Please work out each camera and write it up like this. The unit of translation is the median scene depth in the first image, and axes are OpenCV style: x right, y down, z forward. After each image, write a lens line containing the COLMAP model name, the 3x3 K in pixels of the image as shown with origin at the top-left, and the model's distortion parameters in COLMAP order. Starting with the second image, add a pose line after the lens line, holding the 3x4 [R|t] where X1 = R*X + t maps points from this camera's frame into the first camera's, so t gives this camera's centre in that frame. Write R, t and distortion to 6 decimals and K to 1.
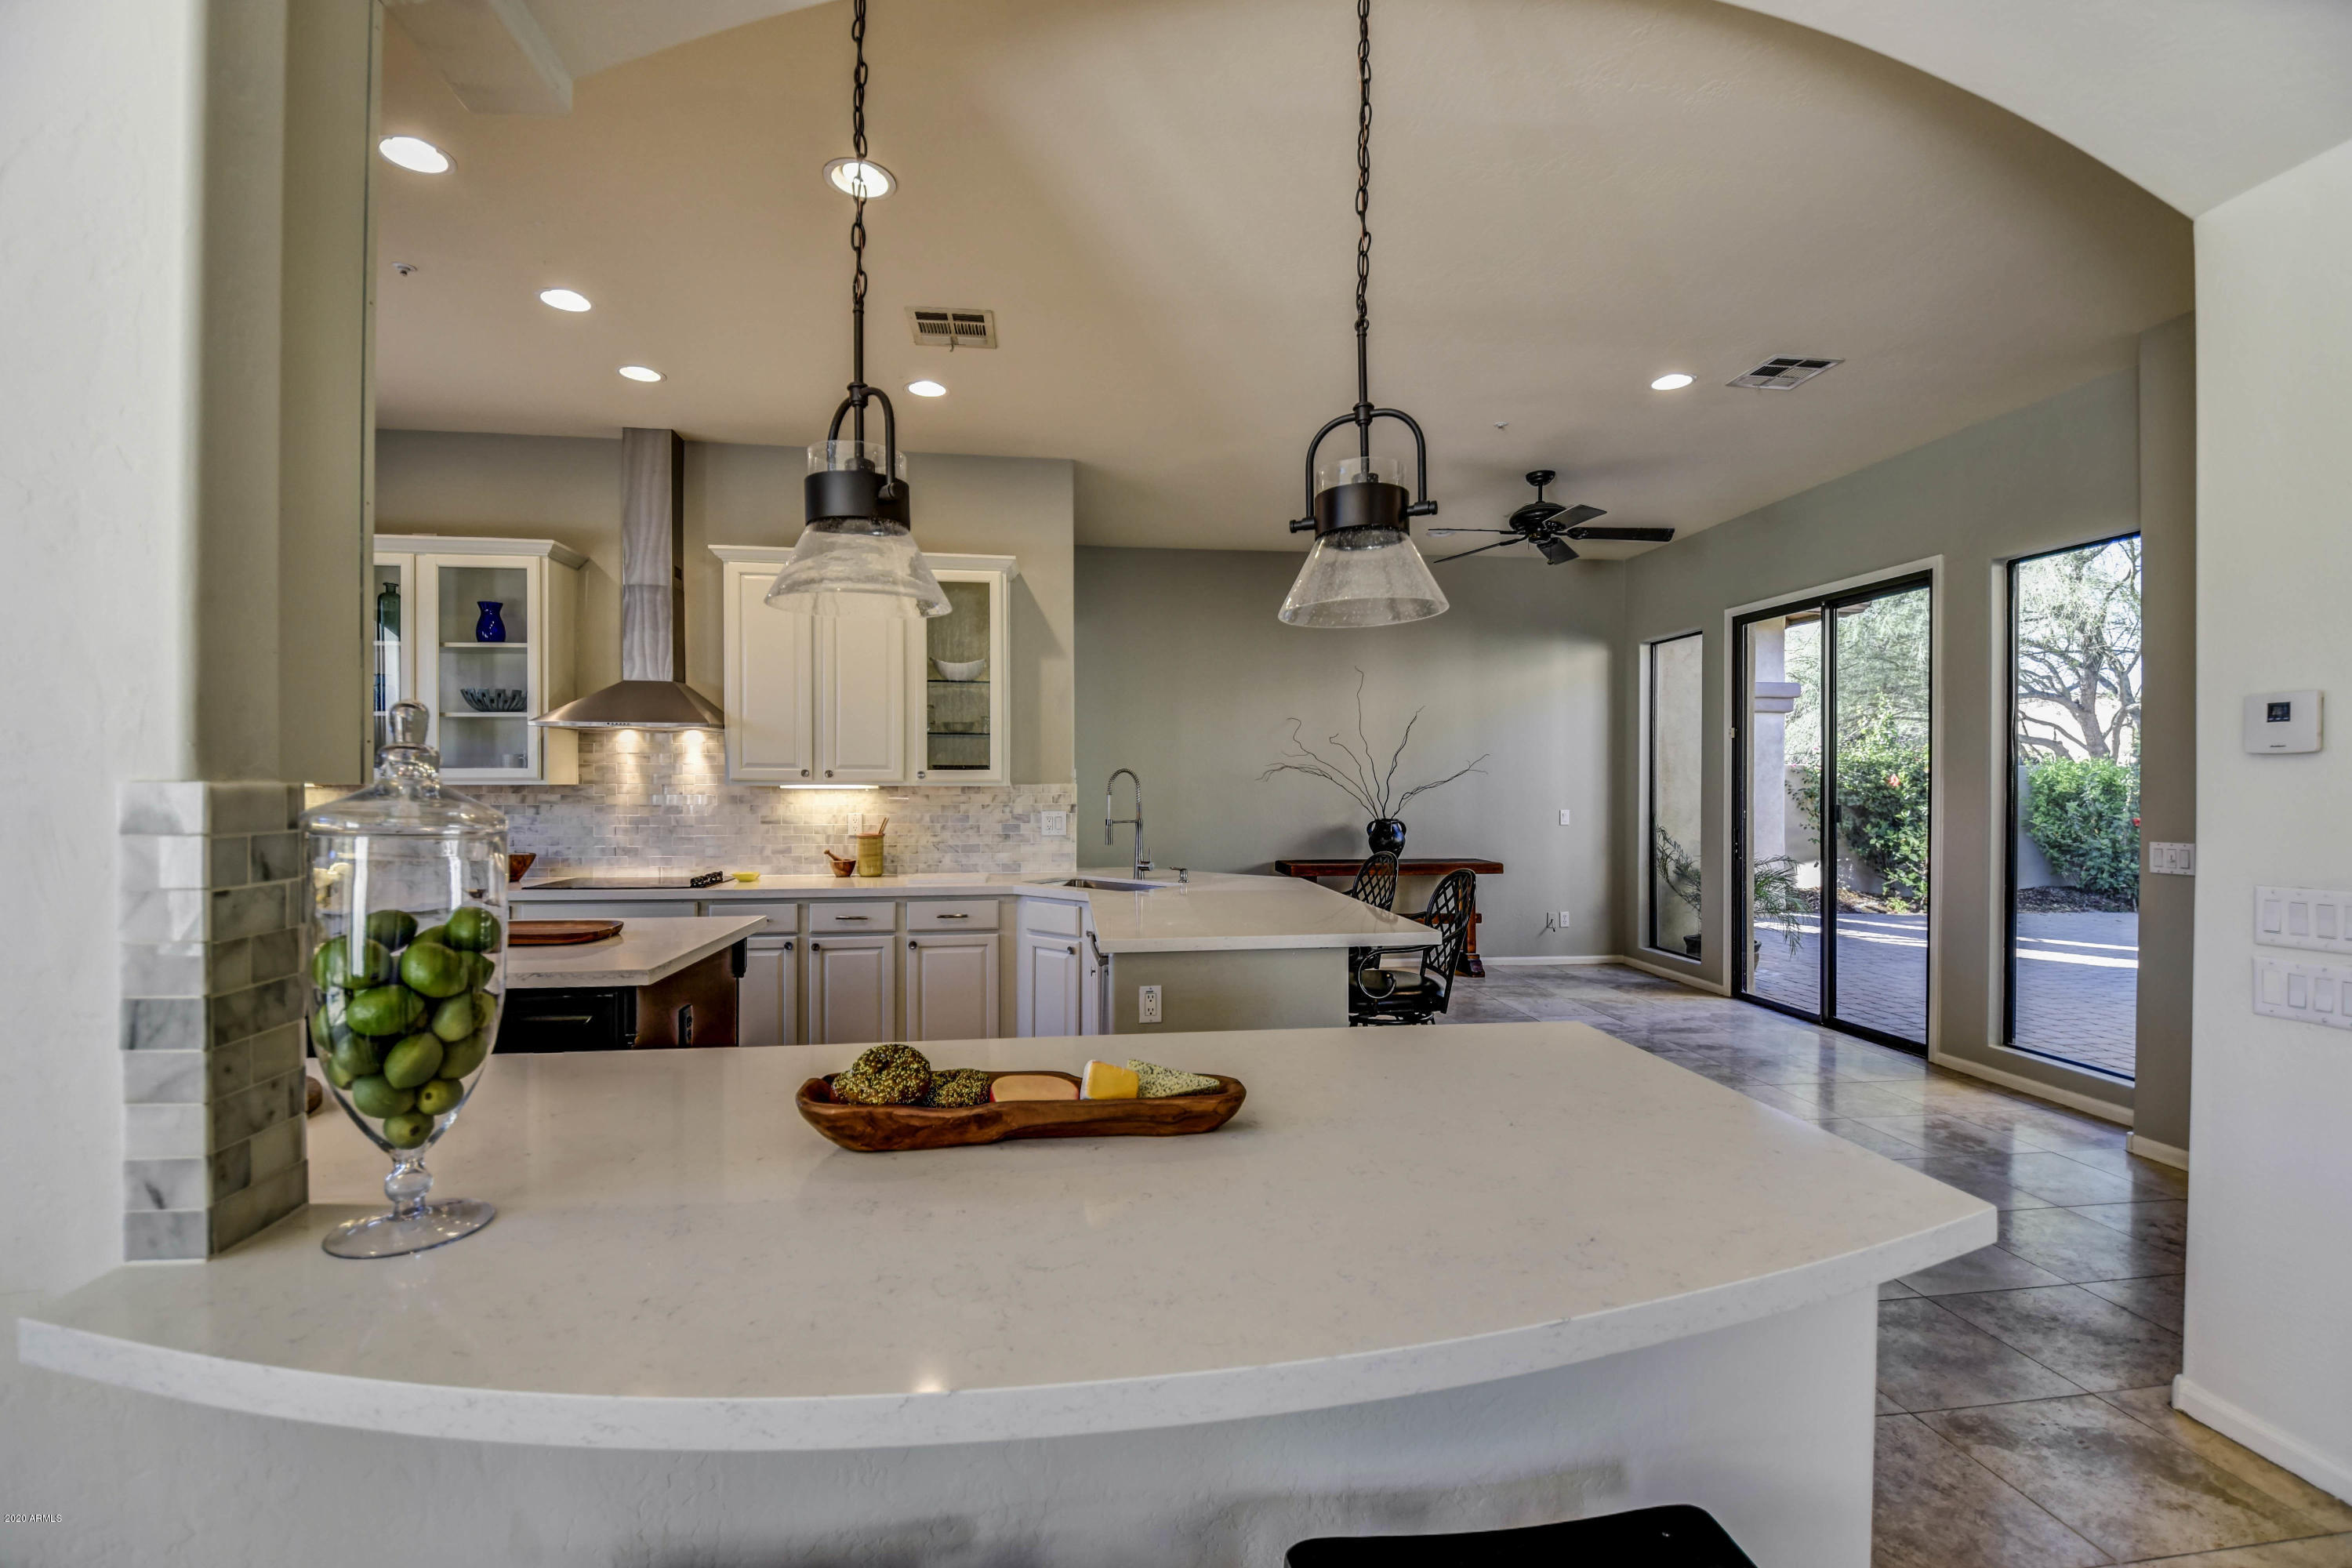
lens RADIAL K [[1037.9, 0, 1187.4], [0, 1037.9, 793.1], [0, 0, 1]] dist [0.012837, -0.016946]
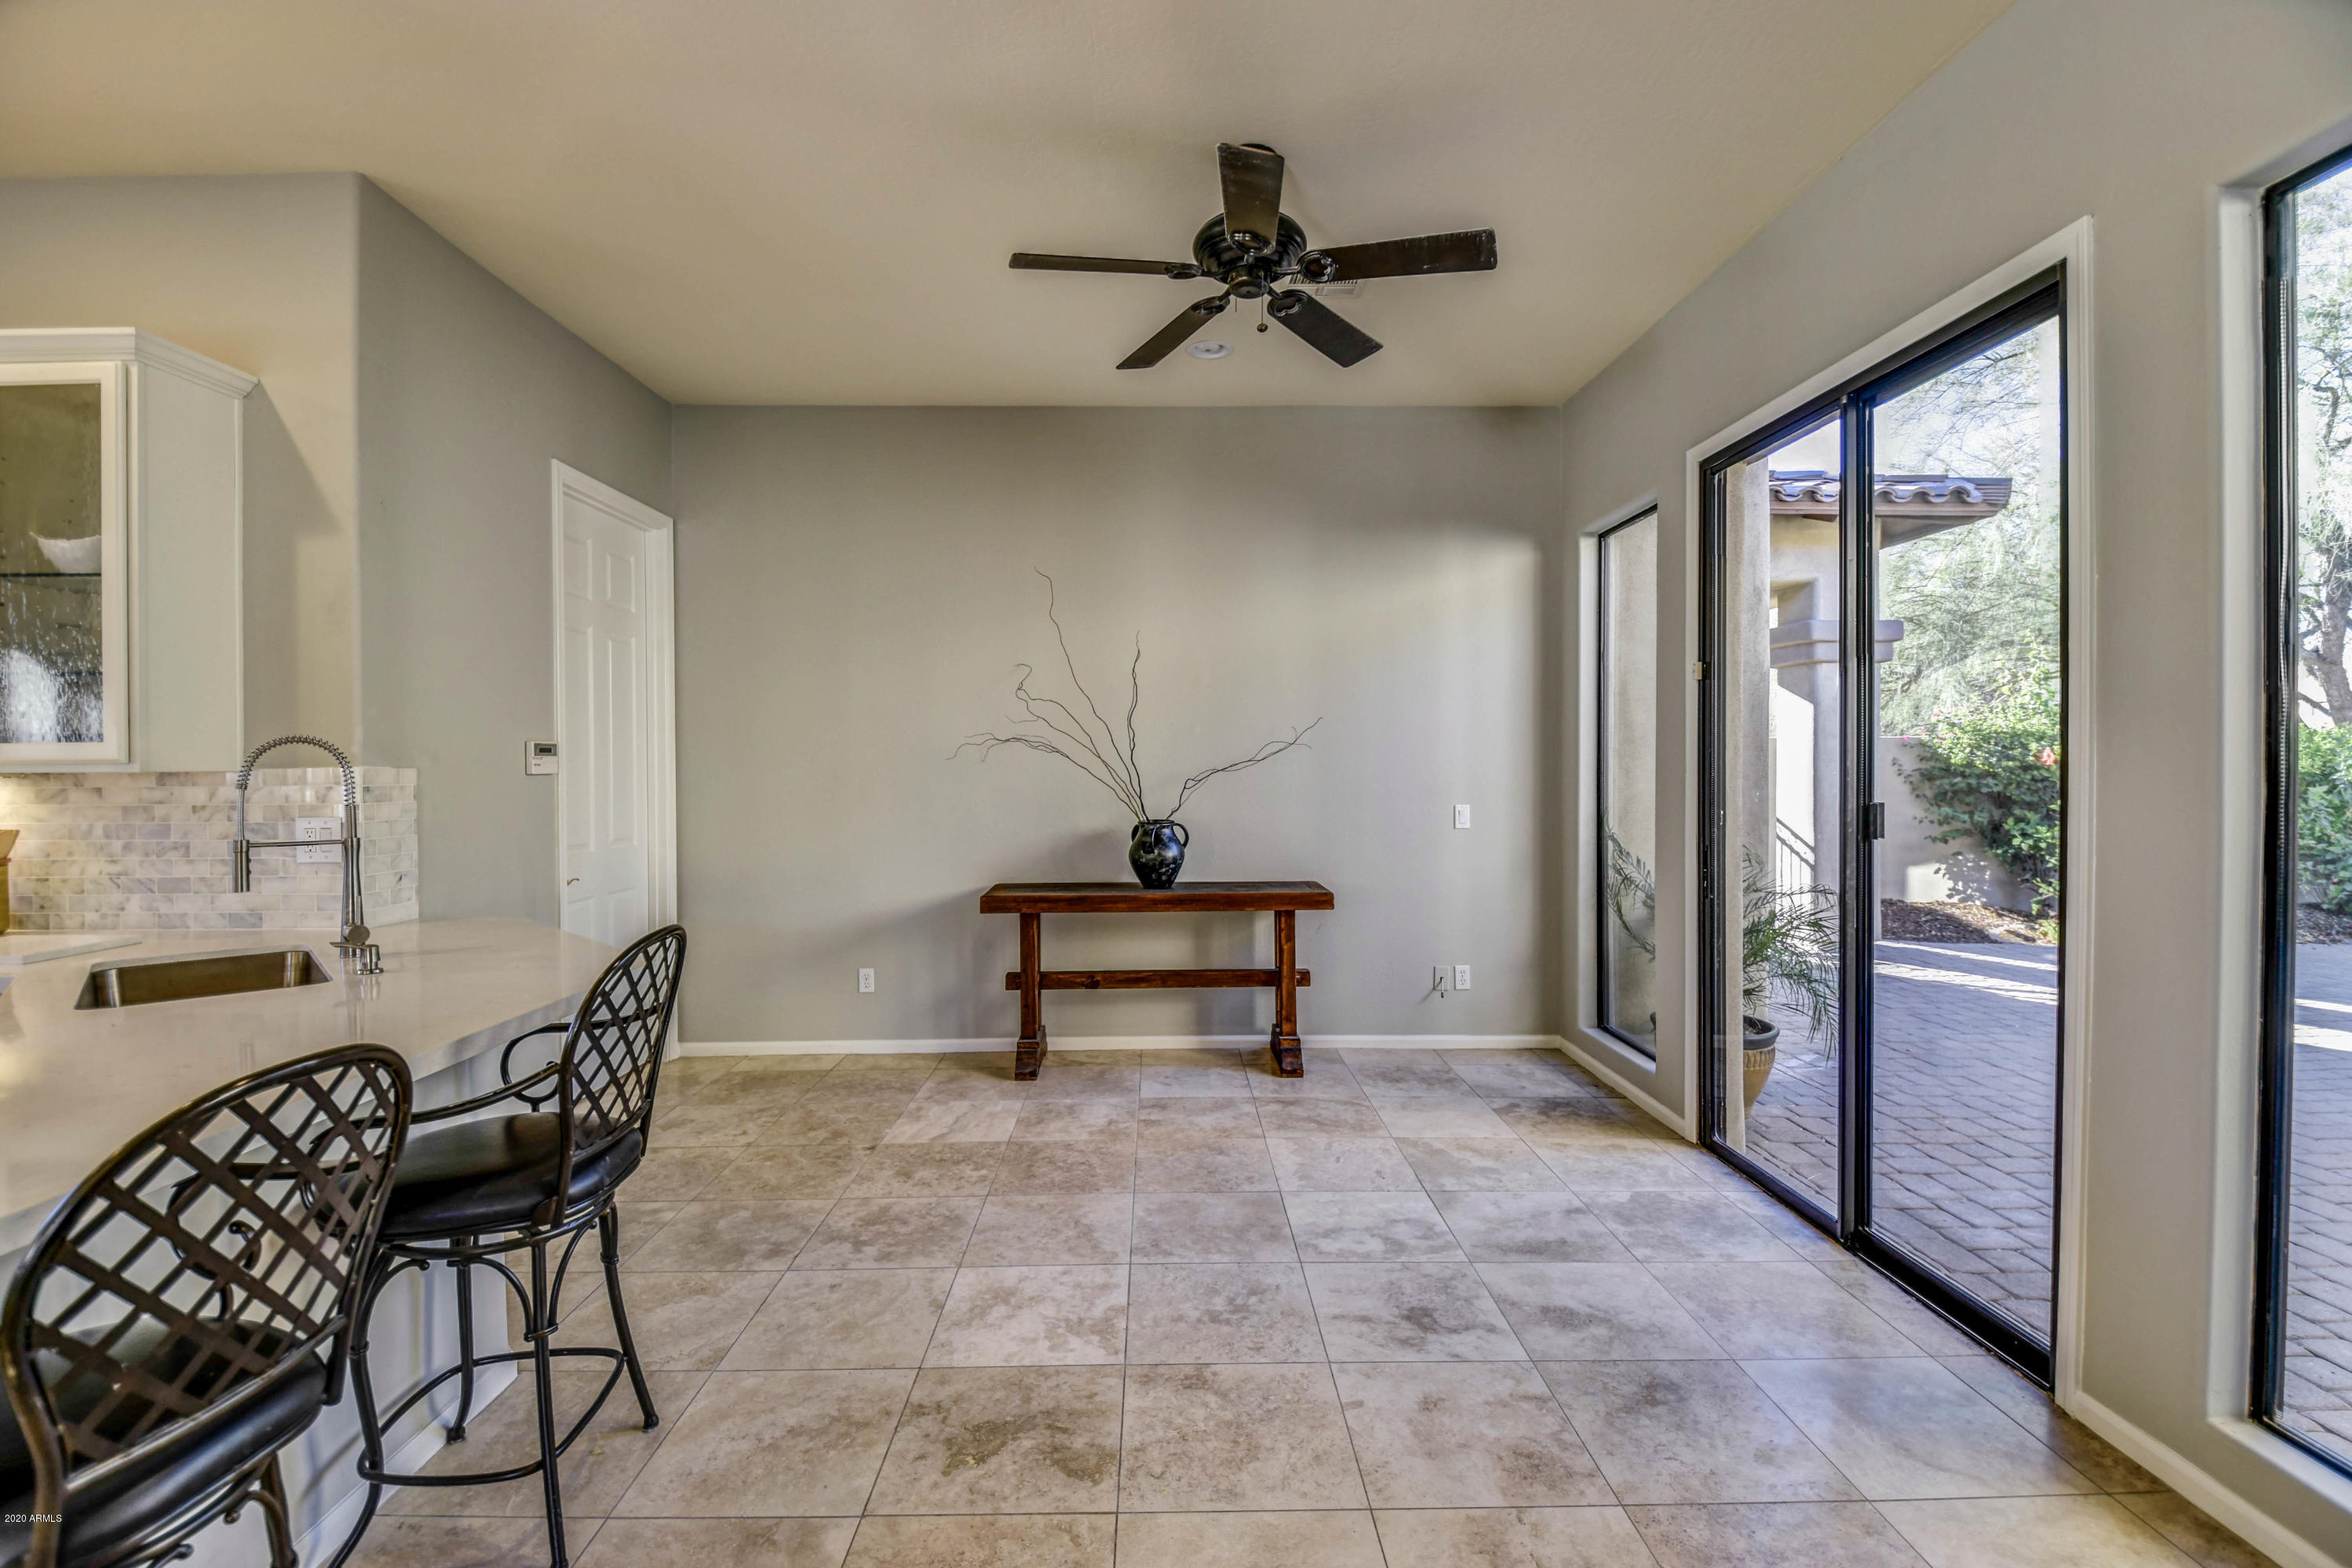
lens RADIAL K [[1037.9, 0, 1174.8], [0, 1037.9, 777.2], [0, 0, 1]] dist [0.012837, -0.016946]
pose [[0.993381, -0.002751, -0.114835, 0.392678], [0.003025, 0.999993, 0.002216, -0.003764], [0.114828, -0.002549, 0.993382, 0.525981]]
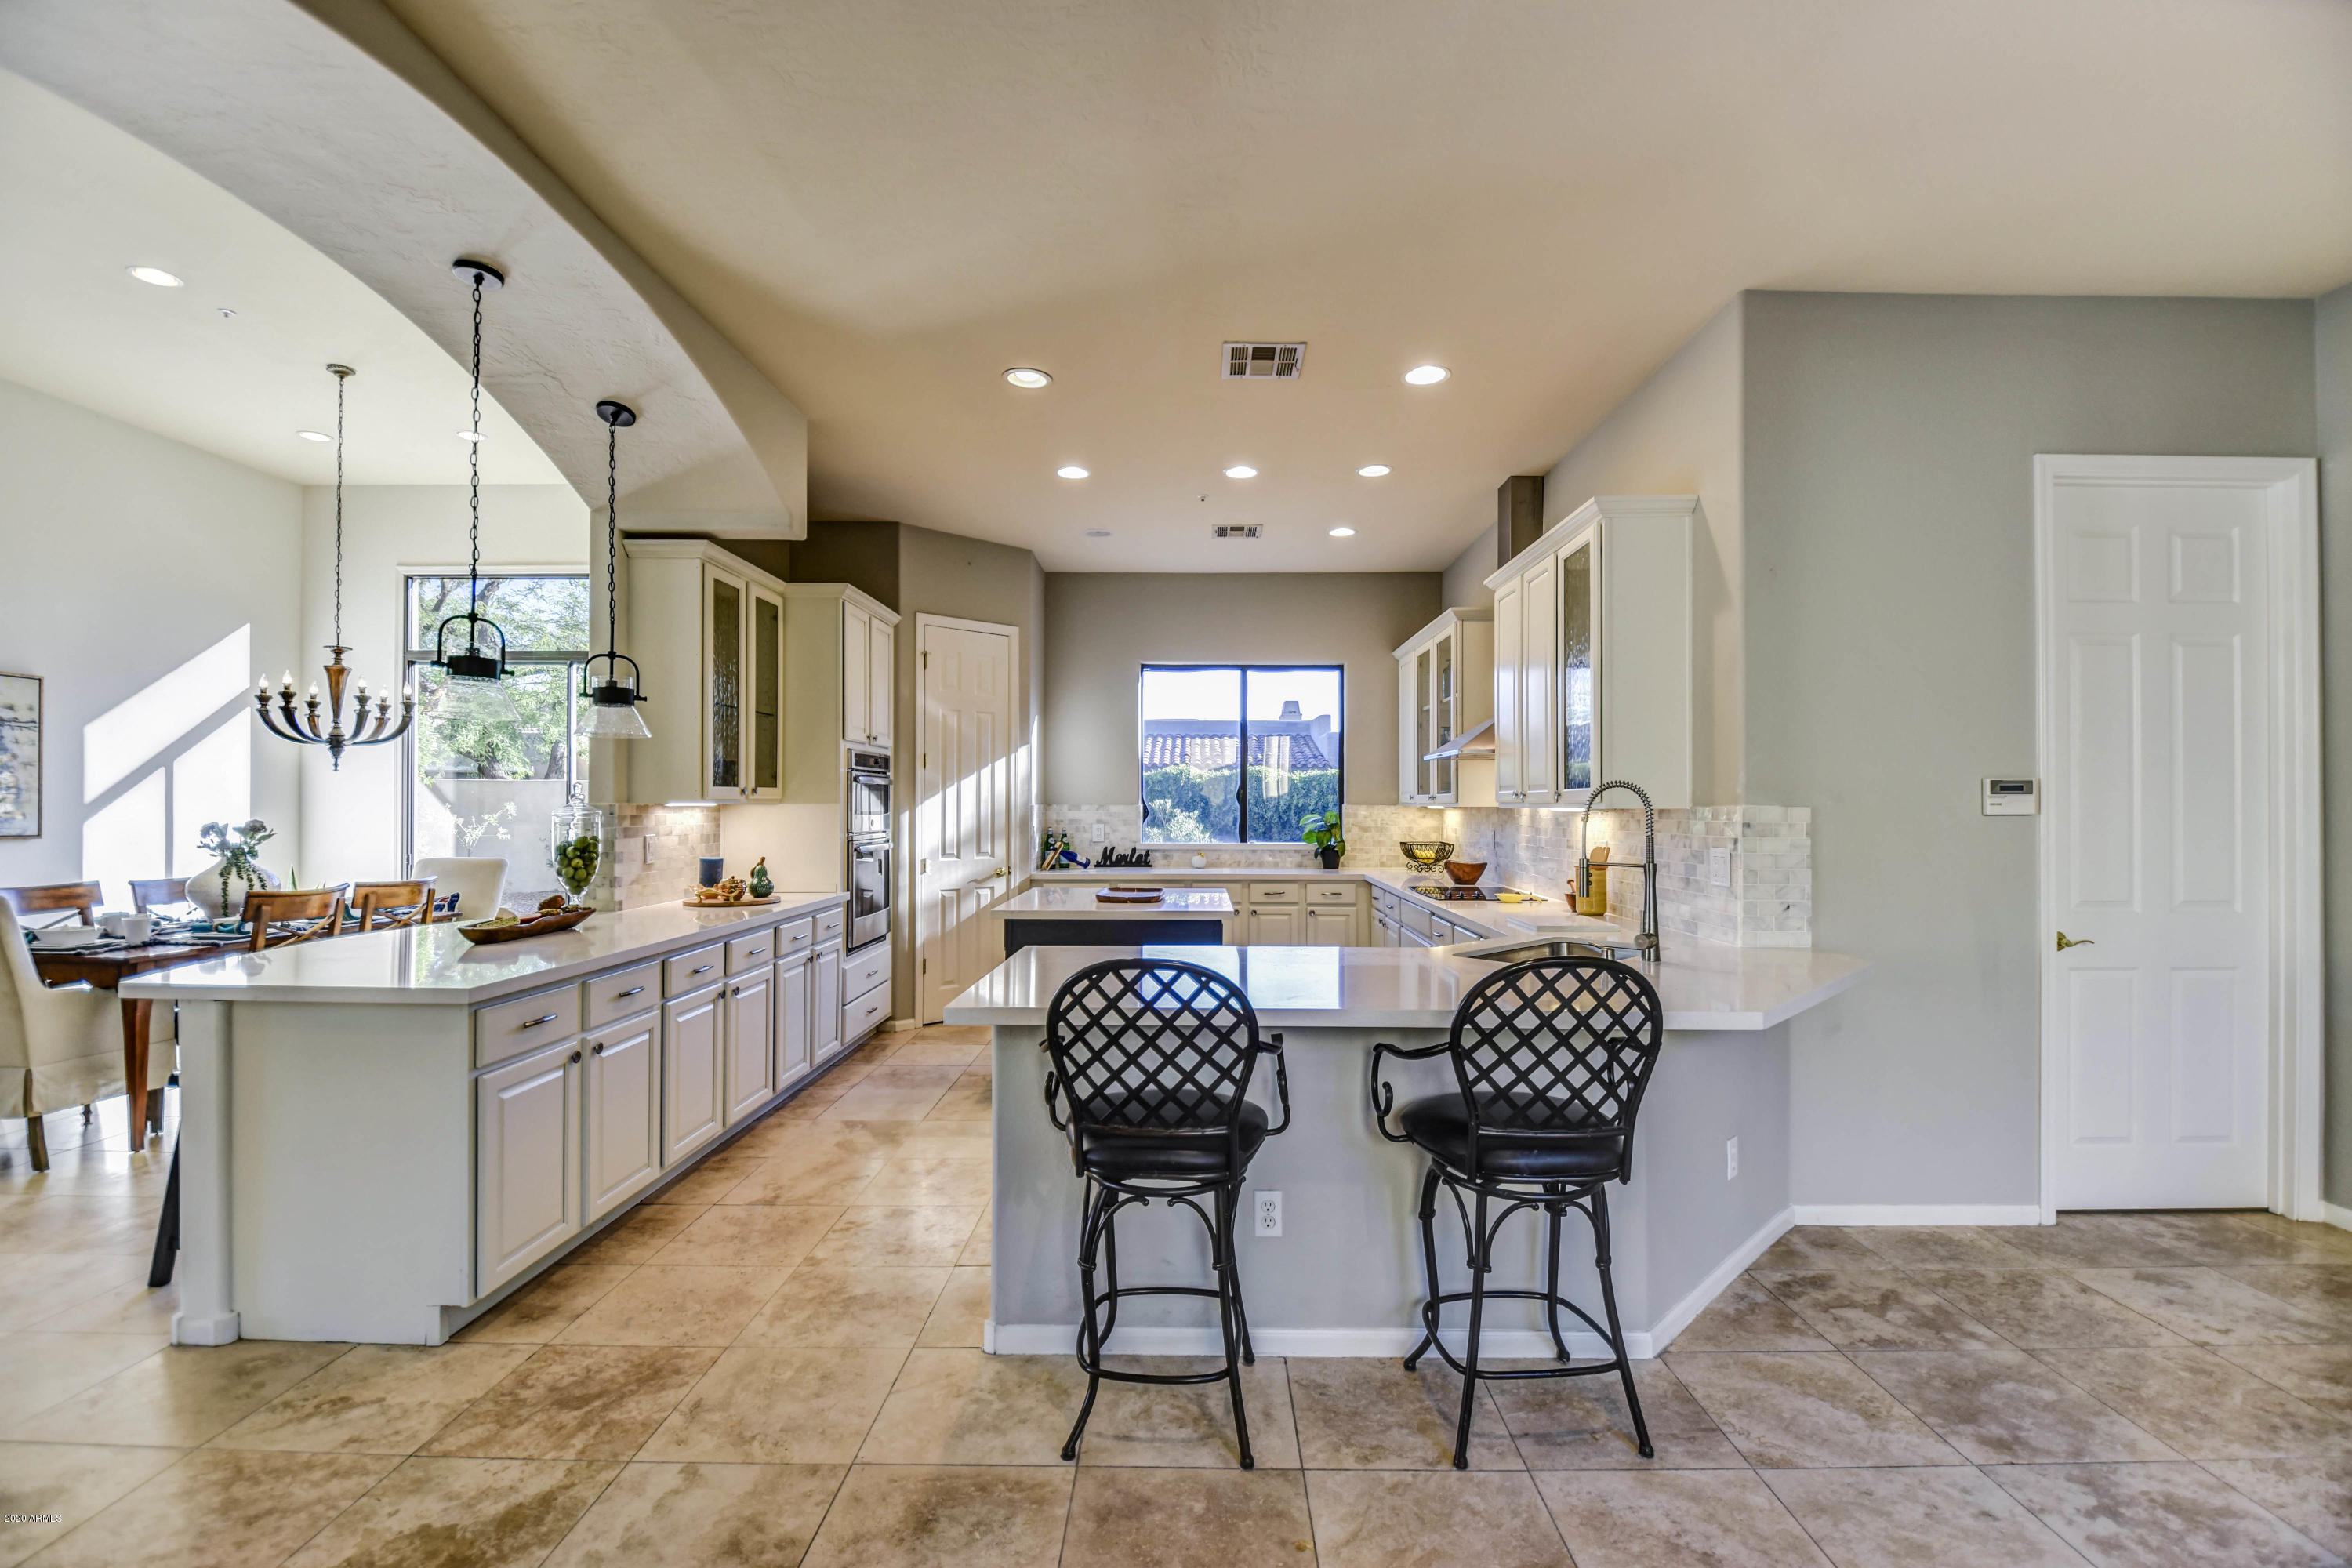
lens RADIAL K [[1037.9, 0, 1189.1], [0, 1037.9, 797.1], [0, 0, 1]] dist [0.012837, -0.016946]
pose [[-0.134845, -0.009256, -0.990824, 0.579882], [-0.012432, 0.999893, -0.007649, -0.005401], [0.990789, 0.011286, -0.134945, 0.780311]]
